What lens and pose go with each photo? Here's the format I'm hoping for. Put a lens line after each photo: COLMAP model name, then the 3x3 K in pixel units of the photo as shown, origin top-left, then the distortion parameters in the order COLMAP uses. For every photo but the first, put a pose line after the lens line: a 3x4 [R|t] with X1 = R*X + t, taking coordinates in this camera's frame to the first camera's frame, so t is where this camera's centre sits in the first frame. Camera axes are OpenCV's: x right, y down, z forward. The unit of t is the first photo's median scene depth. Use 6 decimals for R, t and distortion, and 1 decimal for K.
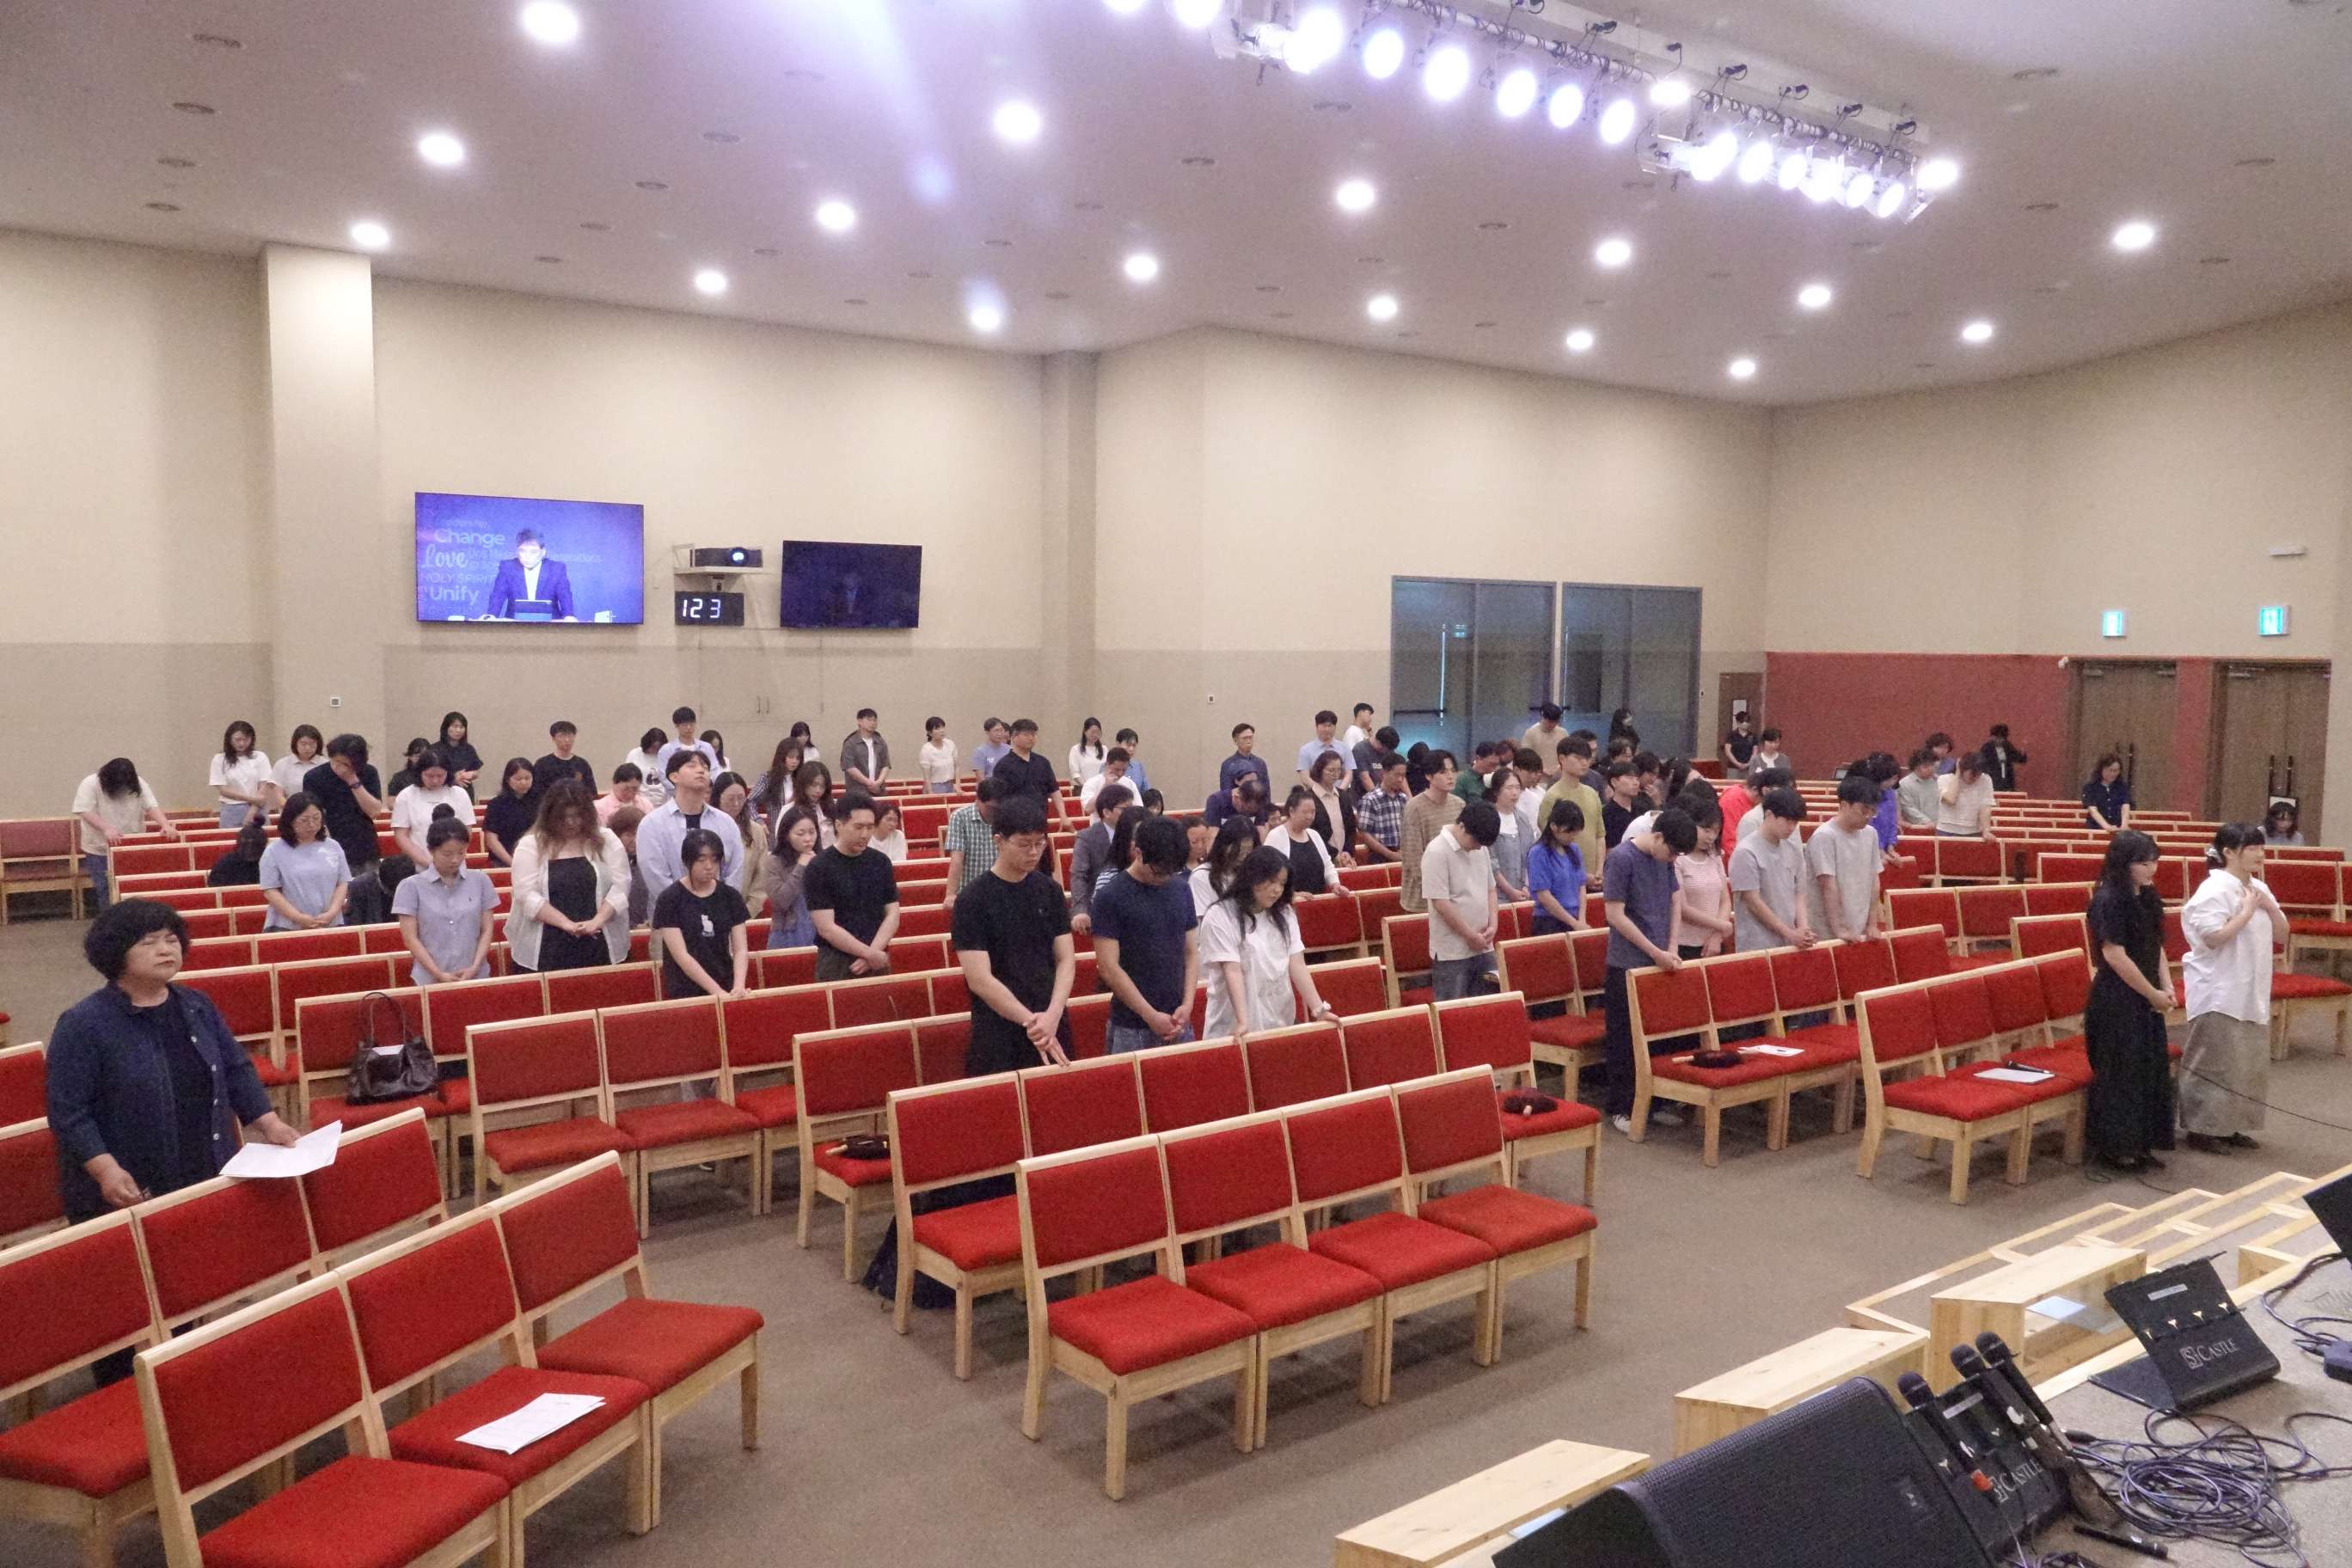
lens RADIAL K [[1636.2, 0, 1176.0], [0, 1636.2, 784.0], [0, 0, 1]] dist [0.002440, 0.003973]
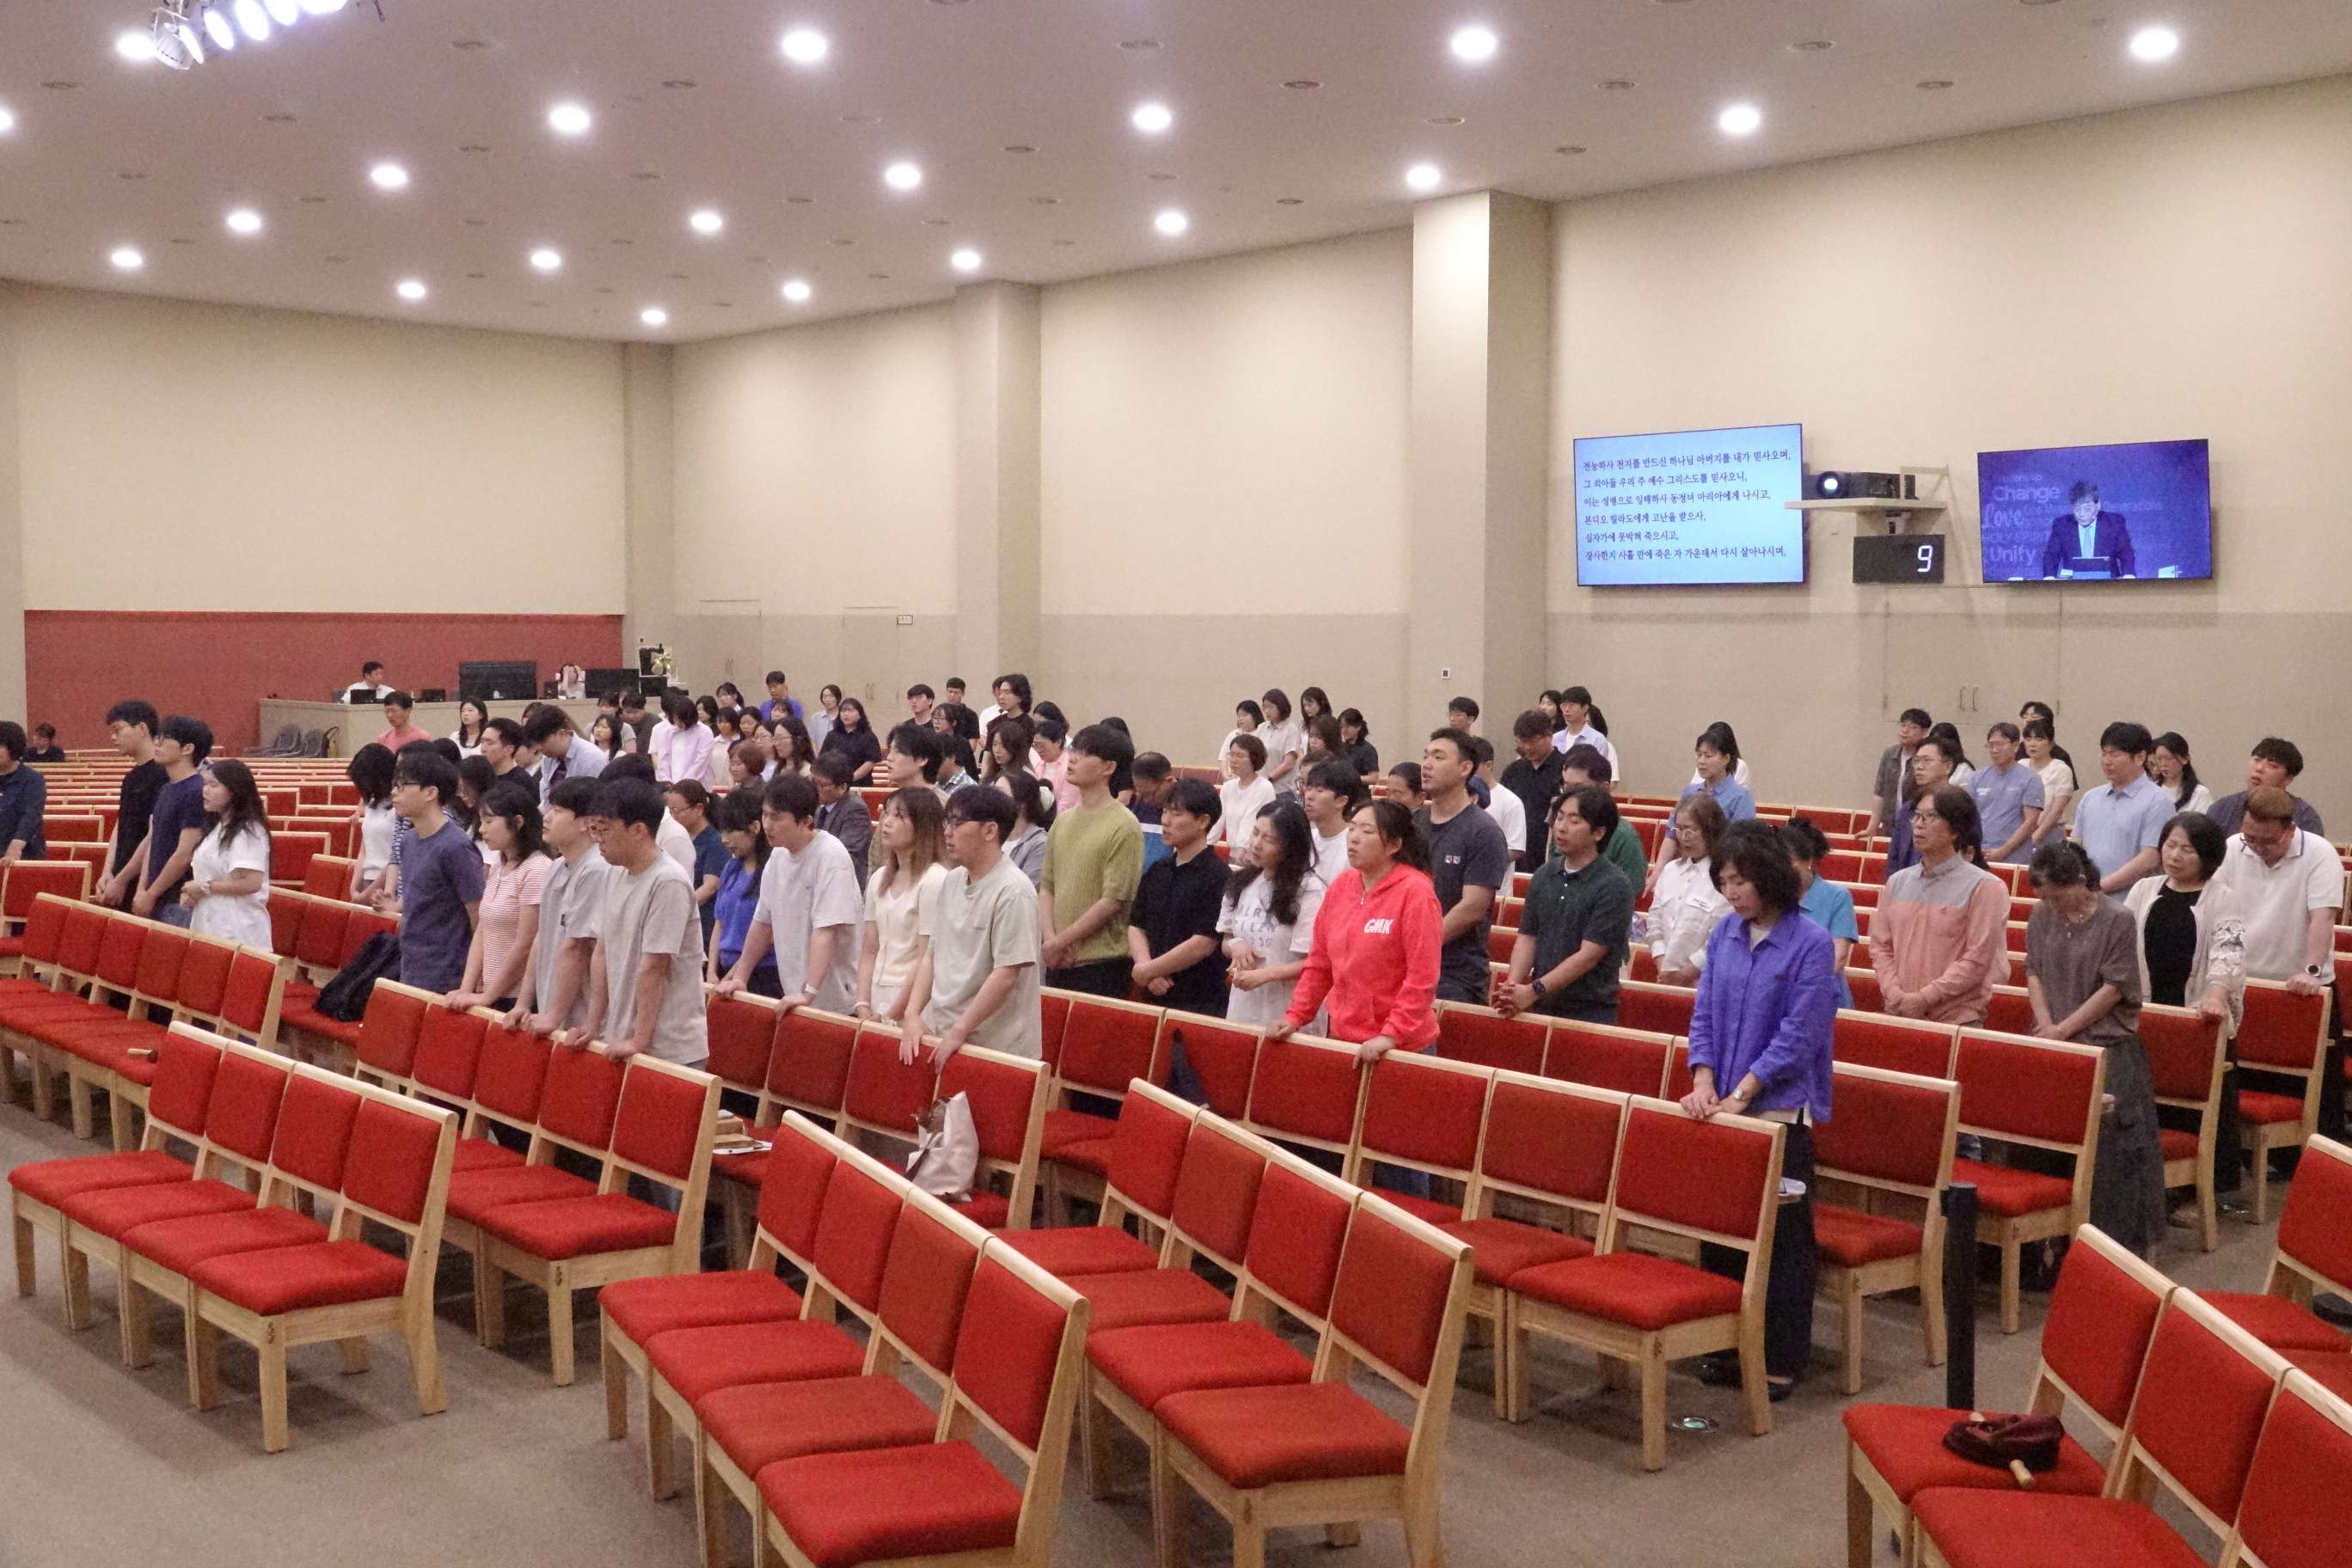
lens RADIAL K [[2318.7, 0, 1176.0], [0, 2318.7, 784.0], [0, 0, 1]] dist [0.008696, 0.001082]
pose [[0.106947, 0.063190, -0.992255, 0.653792], [-0.085440, 0.994871, 0.054147, -0.037863], [0.990587, 0.078987, 0.111797, 0.576655]]
